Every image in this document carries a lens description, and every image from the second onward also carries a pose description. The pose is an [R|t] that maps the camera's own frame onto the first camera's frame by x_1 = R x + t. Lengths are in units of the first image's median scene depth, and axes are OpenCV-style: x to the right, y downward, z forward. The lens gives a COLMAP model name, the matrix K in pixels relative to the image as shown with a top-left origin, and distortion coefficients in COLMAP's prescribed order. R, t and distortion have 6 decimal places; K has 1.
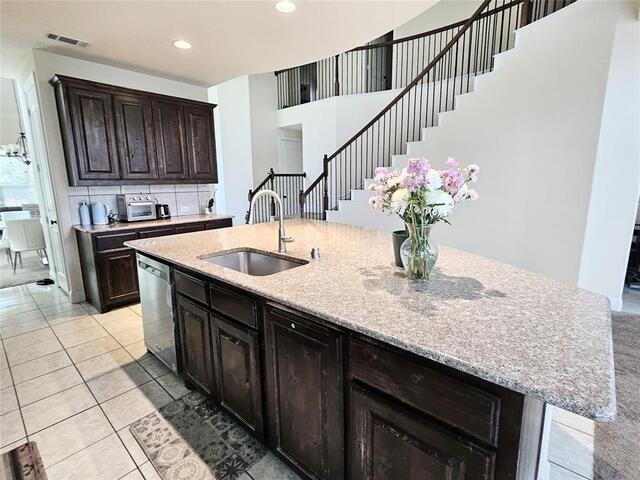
lens RADIAL K [[304.6, 0, 319.2], [0, 304.6, 234.4], [0, 0, 1]] dist [0.003374, -0.000250]
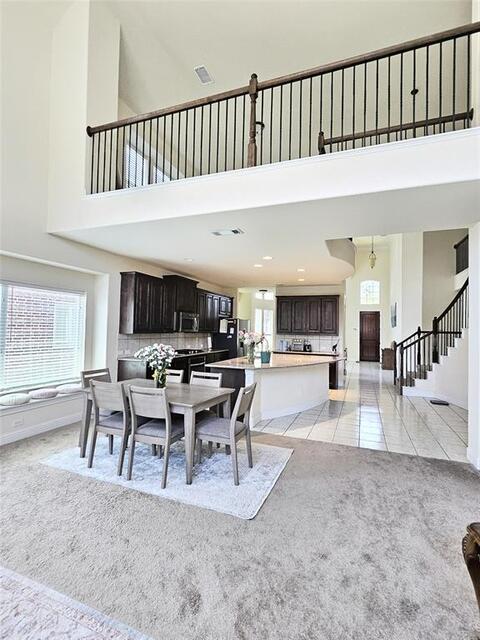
lens RADIAL K [[311.4, 0, 246.1], [0, 311.4, 321.7], [0, 0, 1]] dist [0.005388, -0.002269]
pose [[0.368005, -0.004161, -0.929814, 1.338937], [-0.187991, 0.979006, -0.078785, -0.002341], [0.910622, 0.203791, 0.359497, -0.196633]]
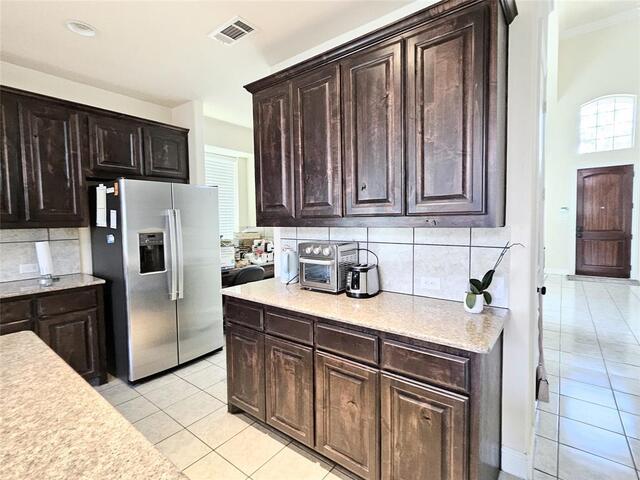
lens RADIAL K [[304.6, 0, 321.0], [0, 304.6, 239.0], [0, 0, 1]] dist [0.003374, -0.000250]
pose [[0.066337, 0.073426, -0.995092, -0.026752], [-0.162067, 0.984839, 0.061865, -0.164369], [0.984547, 0.157167, 0.077232, 0.901088]]
